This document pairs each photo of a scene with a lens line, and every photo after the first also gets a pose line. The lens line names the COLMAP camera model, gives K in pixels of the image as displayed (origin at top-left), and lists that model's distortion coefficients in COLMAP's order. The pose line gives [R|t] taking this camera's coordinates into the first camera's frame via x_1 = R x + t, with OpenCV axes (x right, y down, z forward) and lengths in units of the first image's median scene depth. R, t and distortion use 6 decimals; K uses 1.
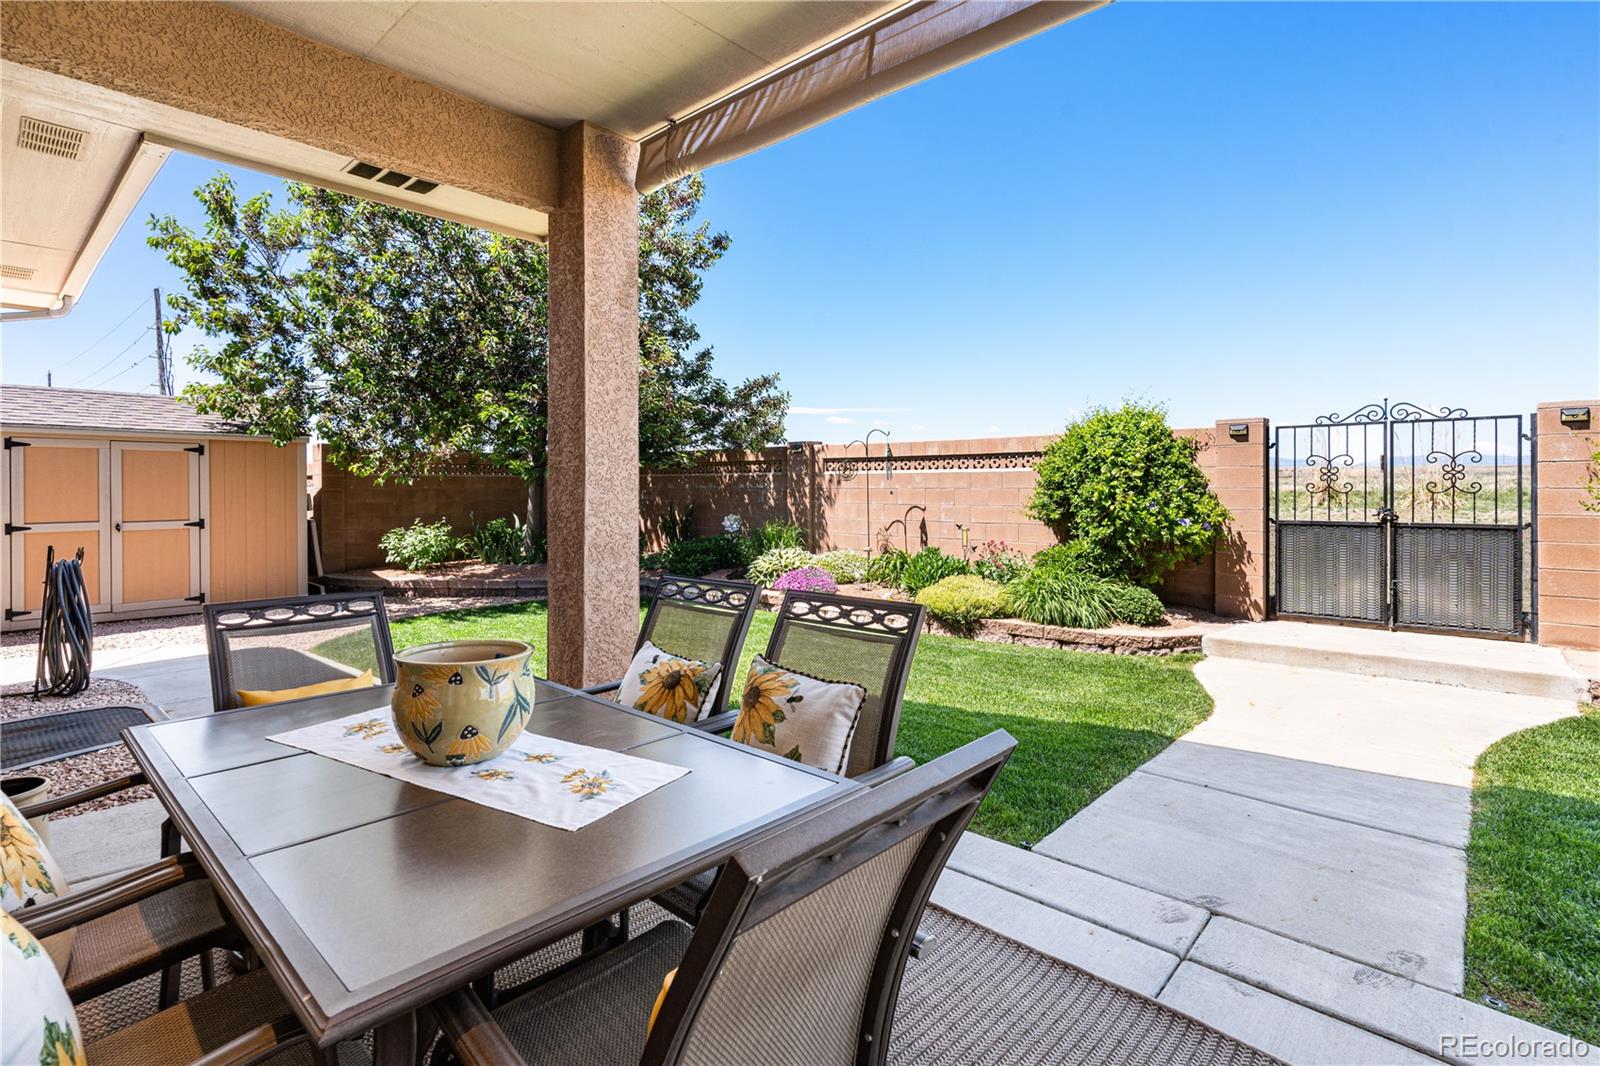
lens RADIAL K [[767.1, 0, 807.7], [0, 767.1, 488.7], [0, 0, 1]] dist [-0.013639, 0.000258]
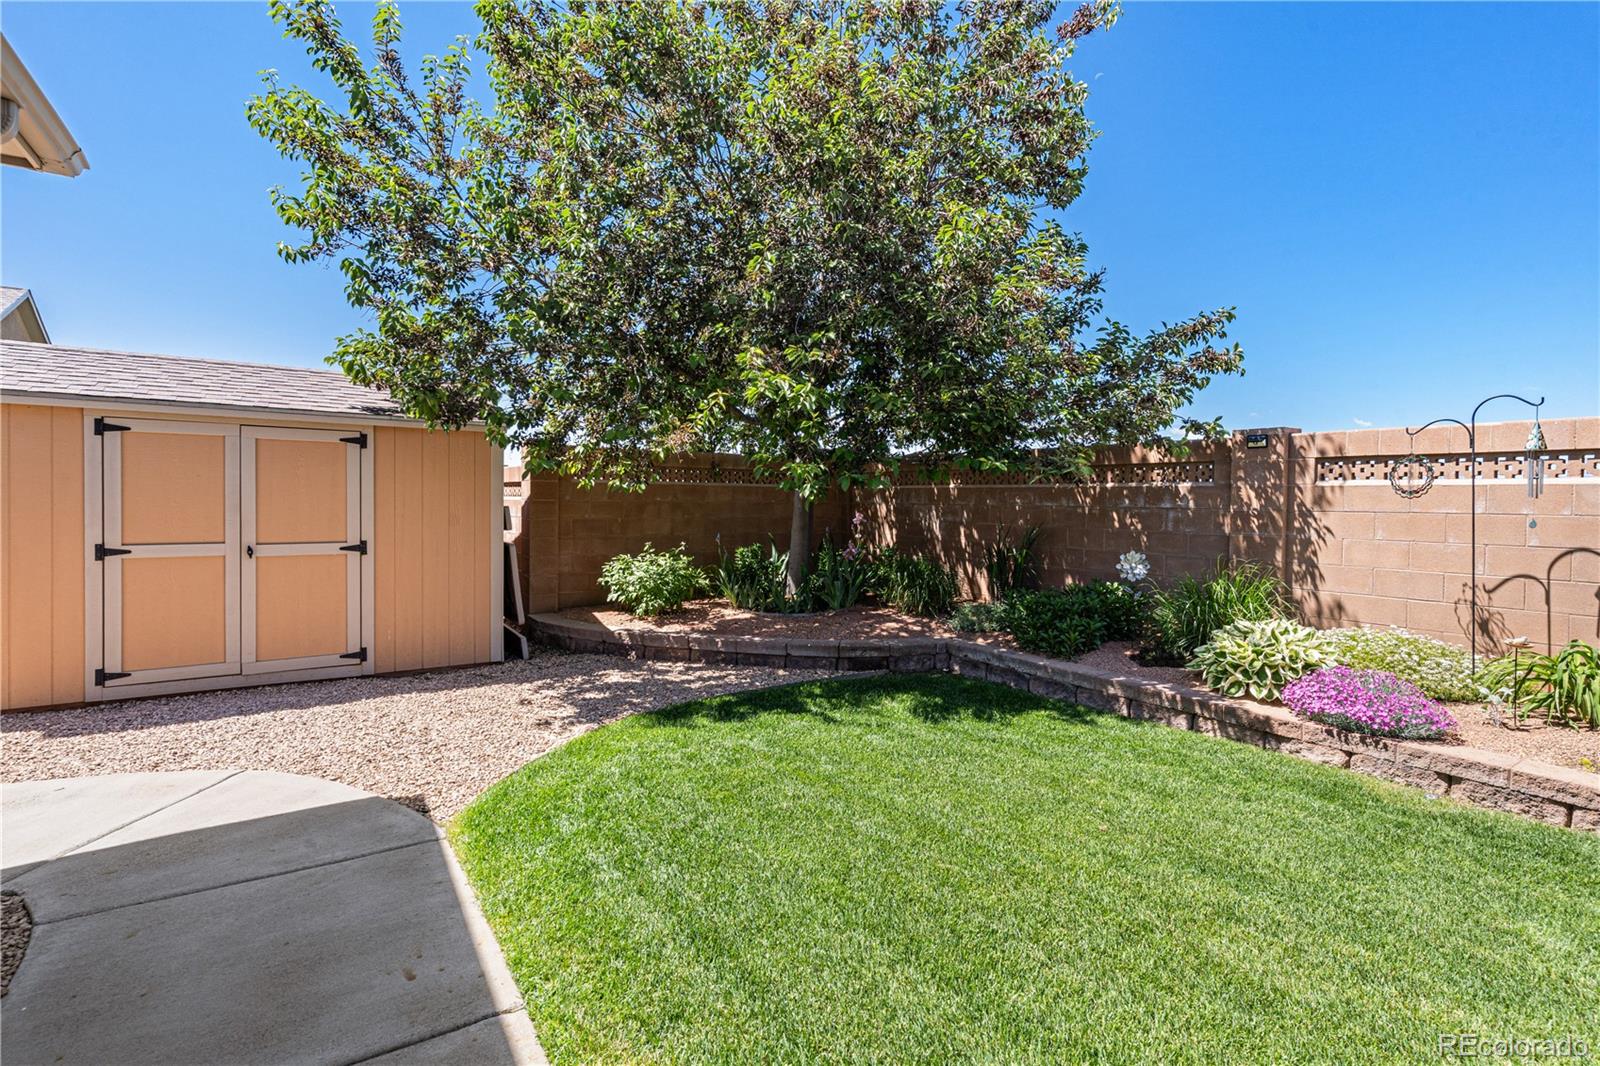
lens RADIAL K [[764.2, 0, 802.5], [0, 764.2, 510.7], [0, 0, 1]] dist [-0.001314, -0.000100]
pose [[0.965058, 0.017555, -0.261448, -0.205761], [-0.015240, 0.999825, 0.010879, -0.001048], [0.261593, -0.006514, 0.965156, 0.387227]]
